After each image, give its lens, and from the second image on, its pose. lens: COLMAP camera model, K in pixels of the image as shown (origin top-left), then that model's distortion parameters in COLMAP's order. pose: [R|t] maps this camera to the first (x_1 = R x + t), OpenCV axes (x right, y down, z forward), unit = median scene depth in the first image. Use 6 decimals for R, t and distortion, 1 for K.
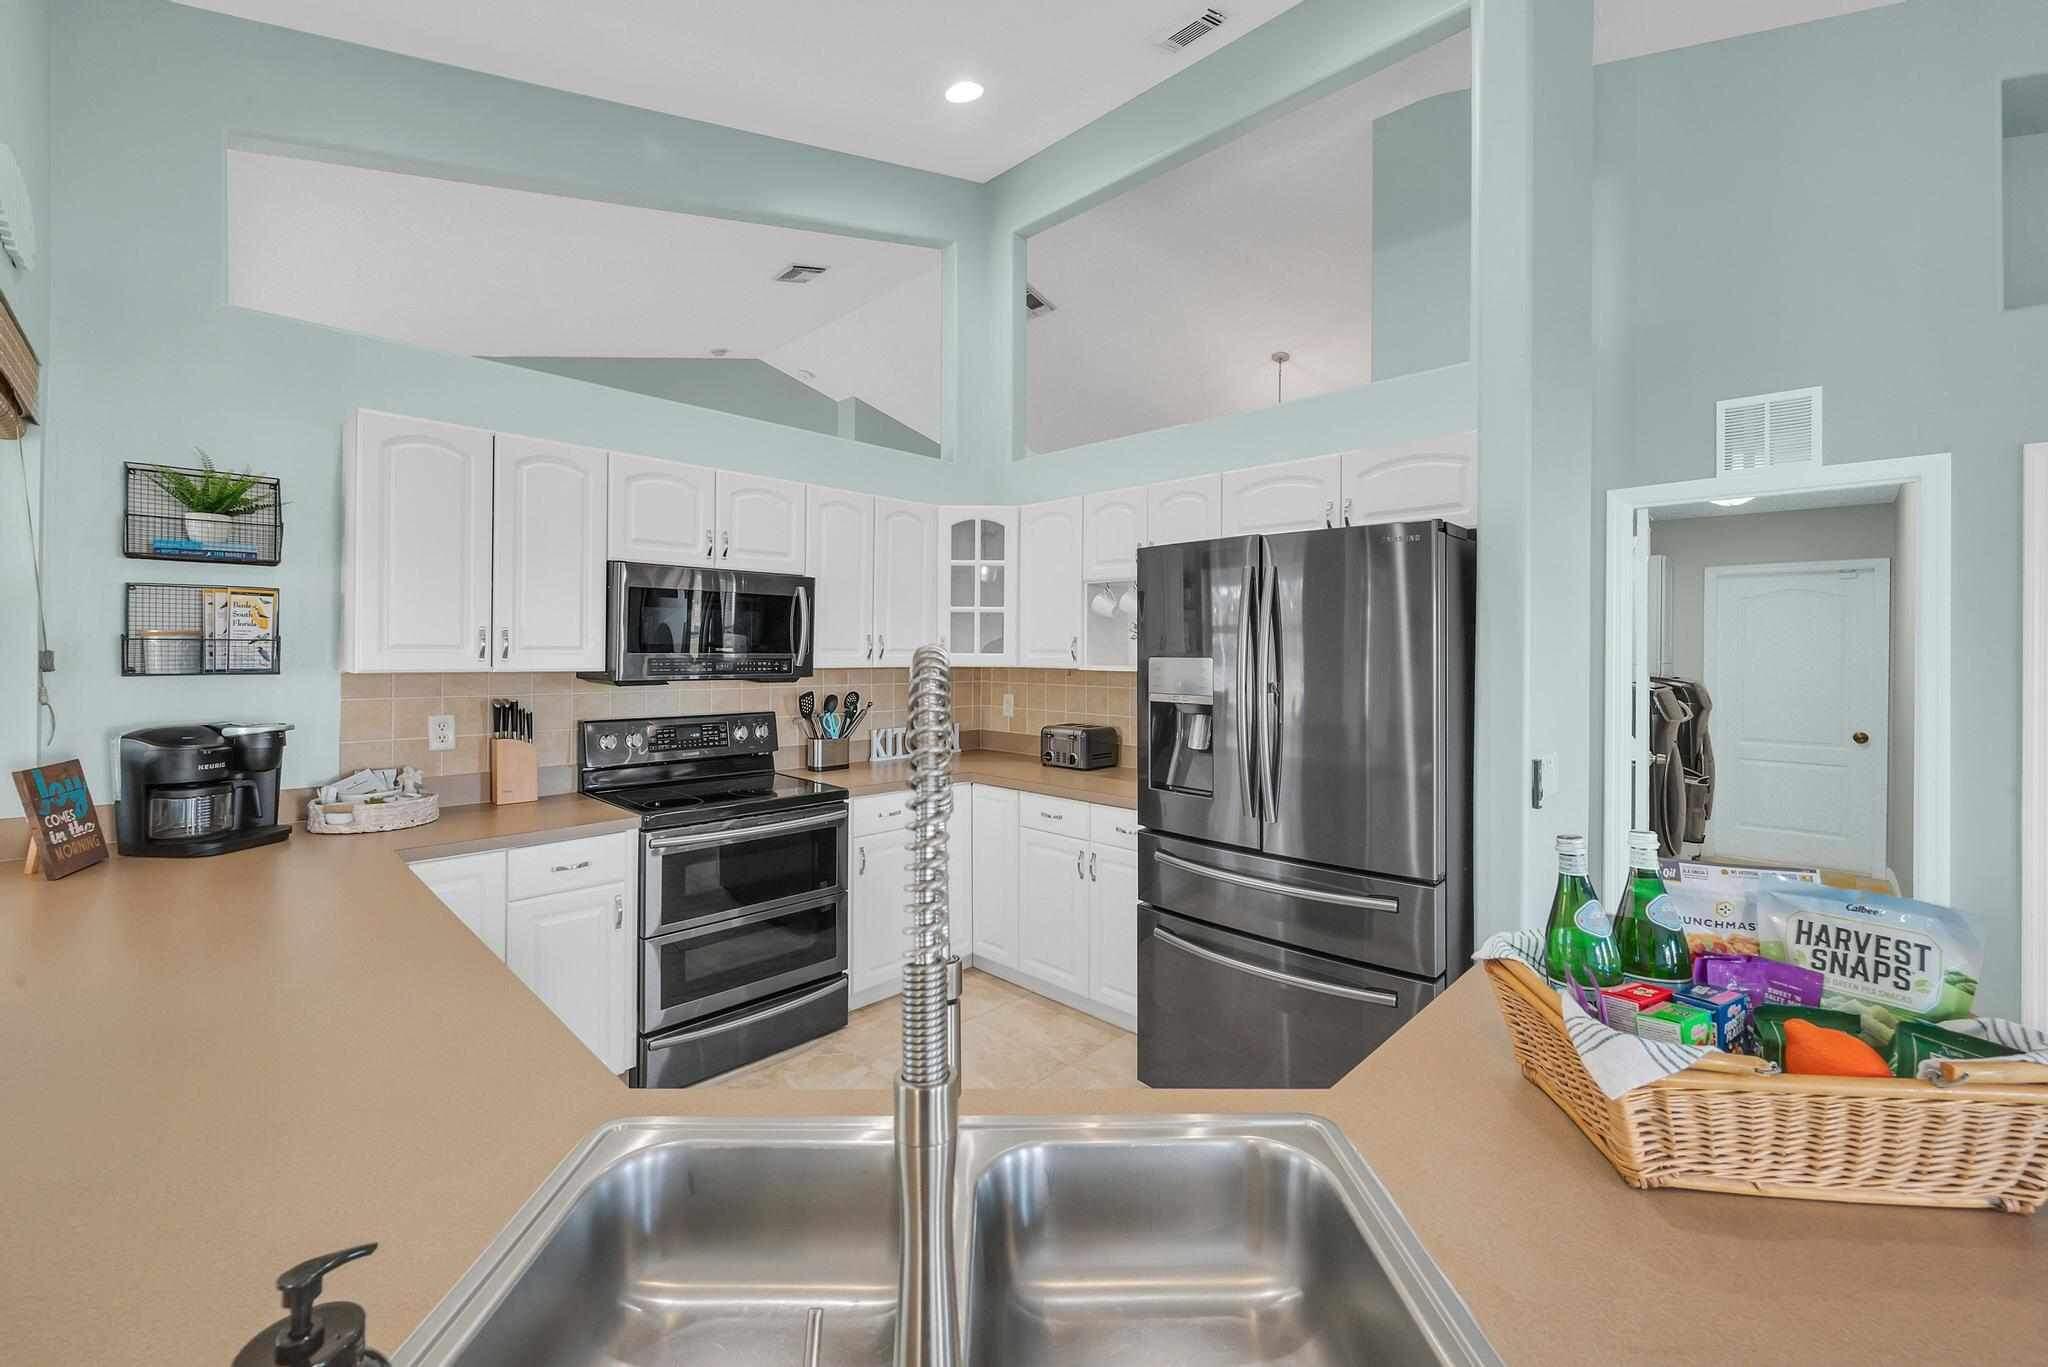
lens RADIAL K [[824.5, 0, 1035.3], [0, 824.5, 649.8], [0, 0, 1]] dist [0.000710, -0.000025]
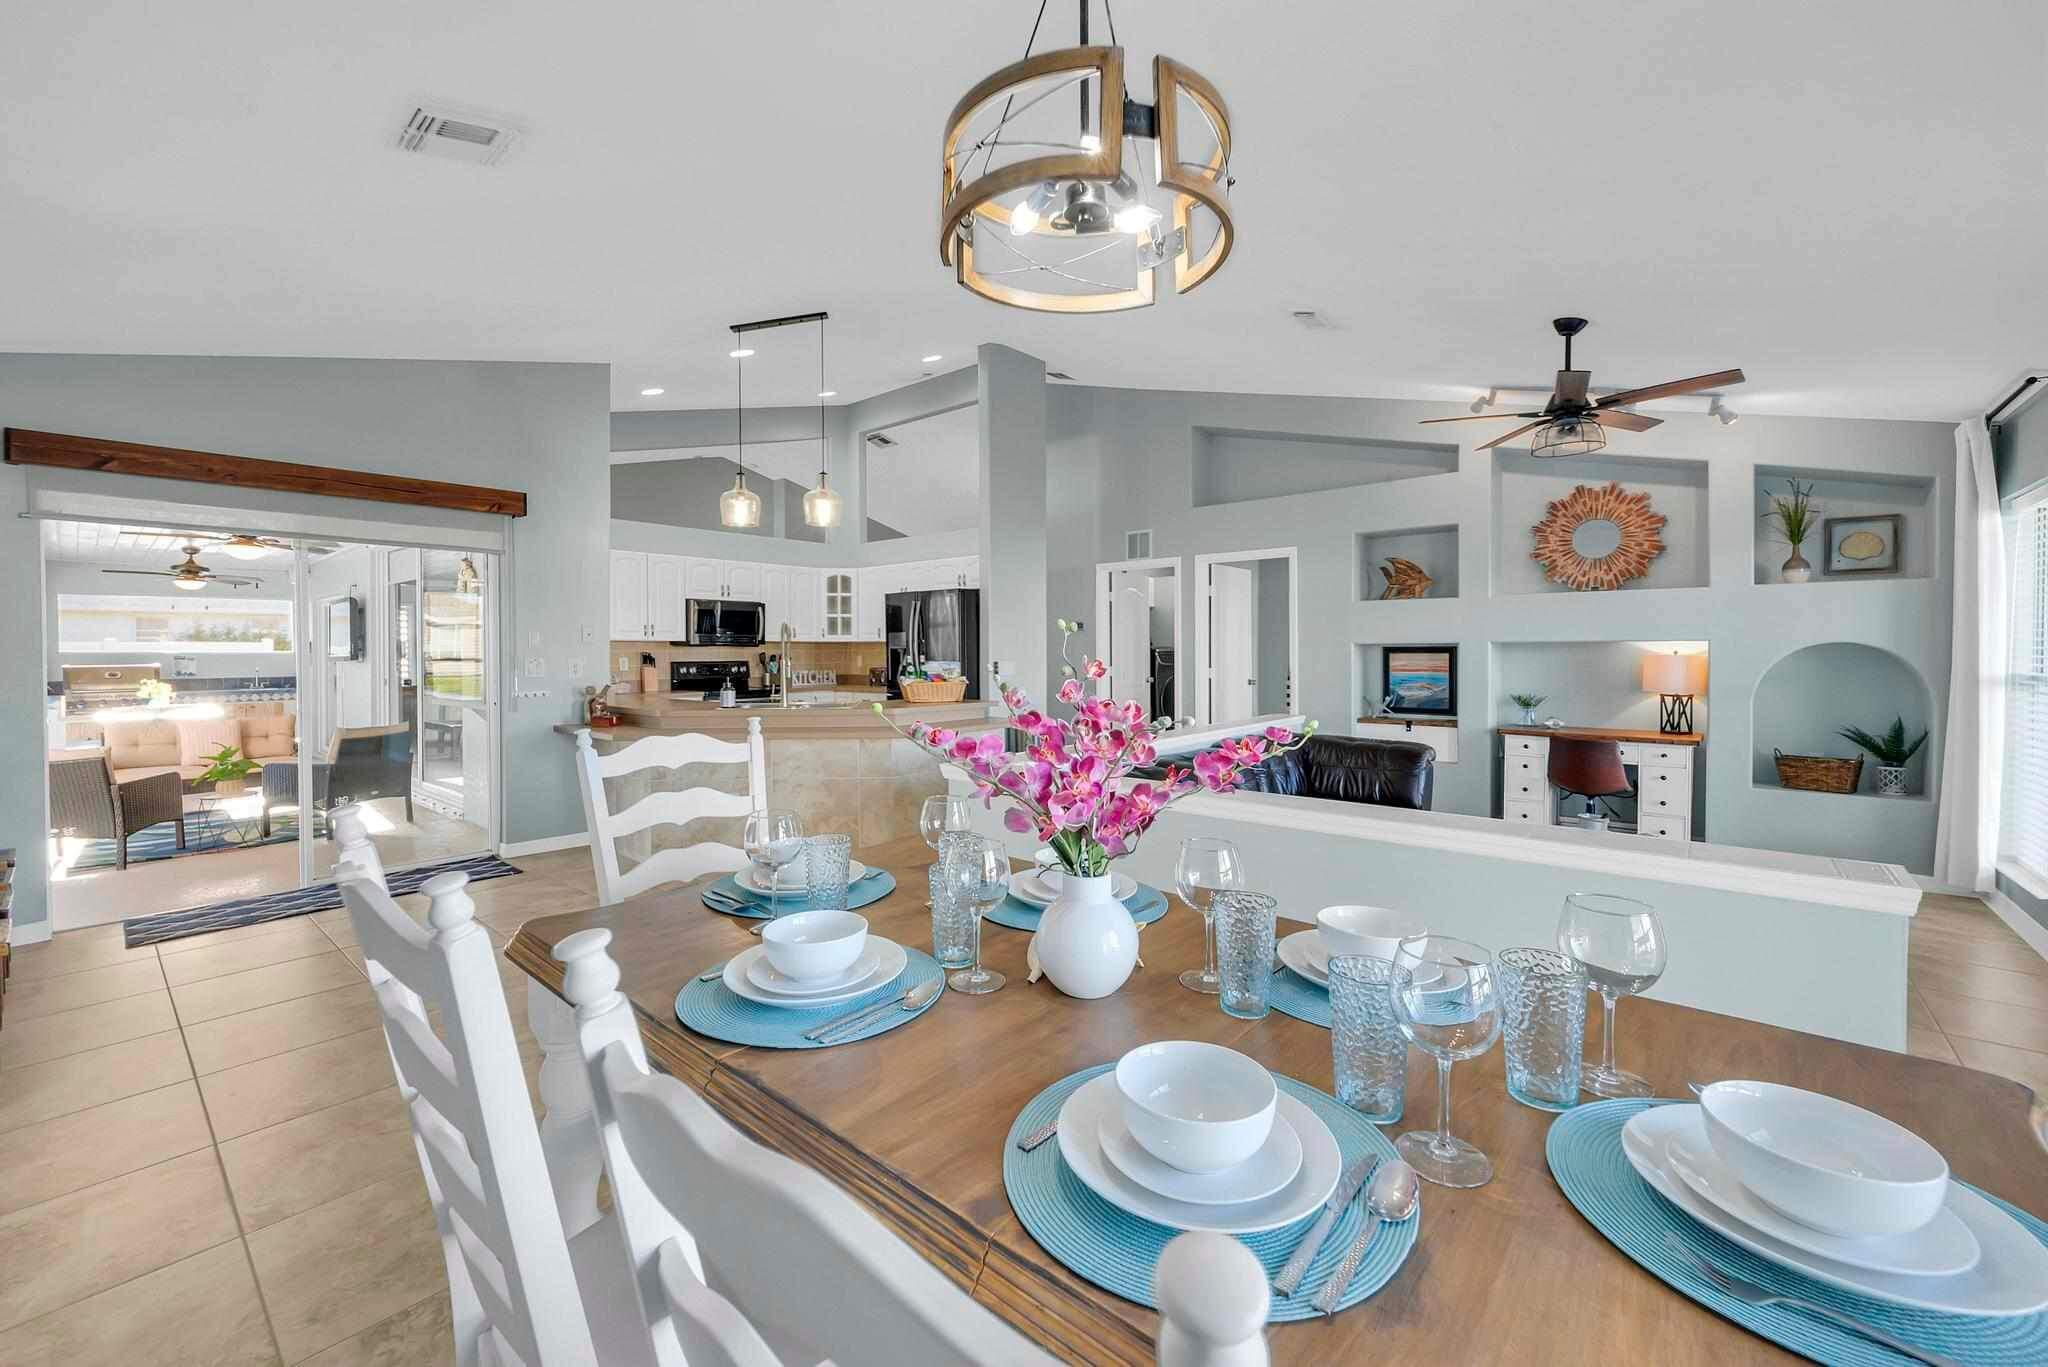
lens RADIAL K [[802.3, 0, 1016.3], [0, 802.3, 676.6], [0, 0, 1]] dist [-0.001267, -0.000089]
pose [[0.998308, -0.009690, 0.057337, 0.305272], [0.007777, 0.999409, 0.033485, 0.050142], [-0.057627, -0.032982, 0.997793, -1.292312]]
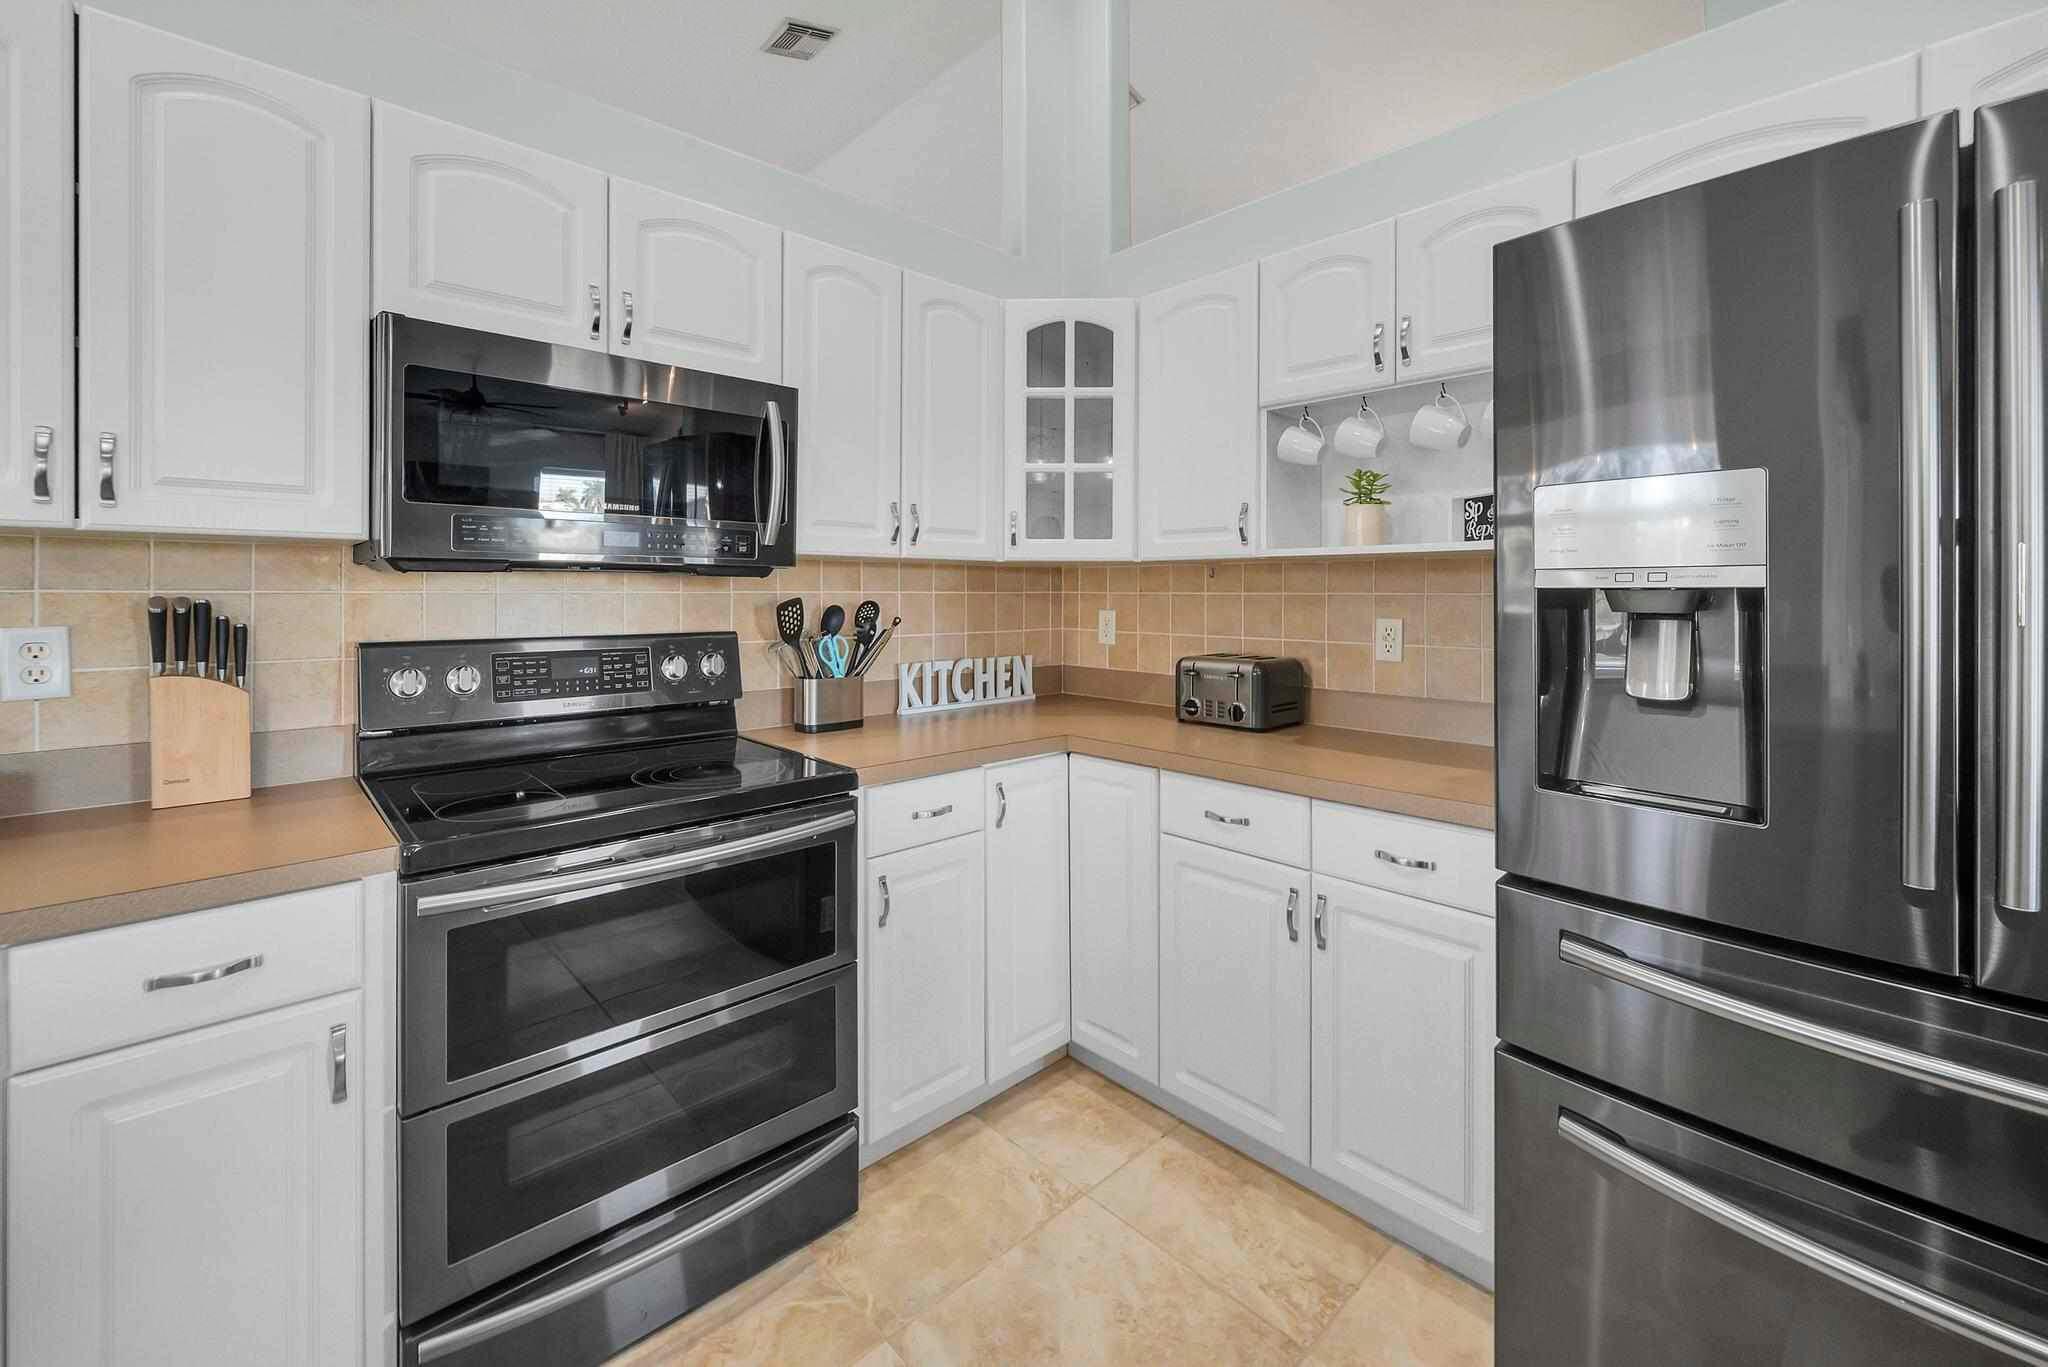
lens RADIAL K [[837.3, 0, 1023.3], [0, 837.3, 593.1], [0, 0, 1]] dist [-0.001372, 0.000091]
pose [[0.998830, -0.004629, -0.048146, -0.082843], [0.004747, 0.999986, 0.002340, 0.047323], [0.048135, -0.002566, 0.998838, 0.415010]]
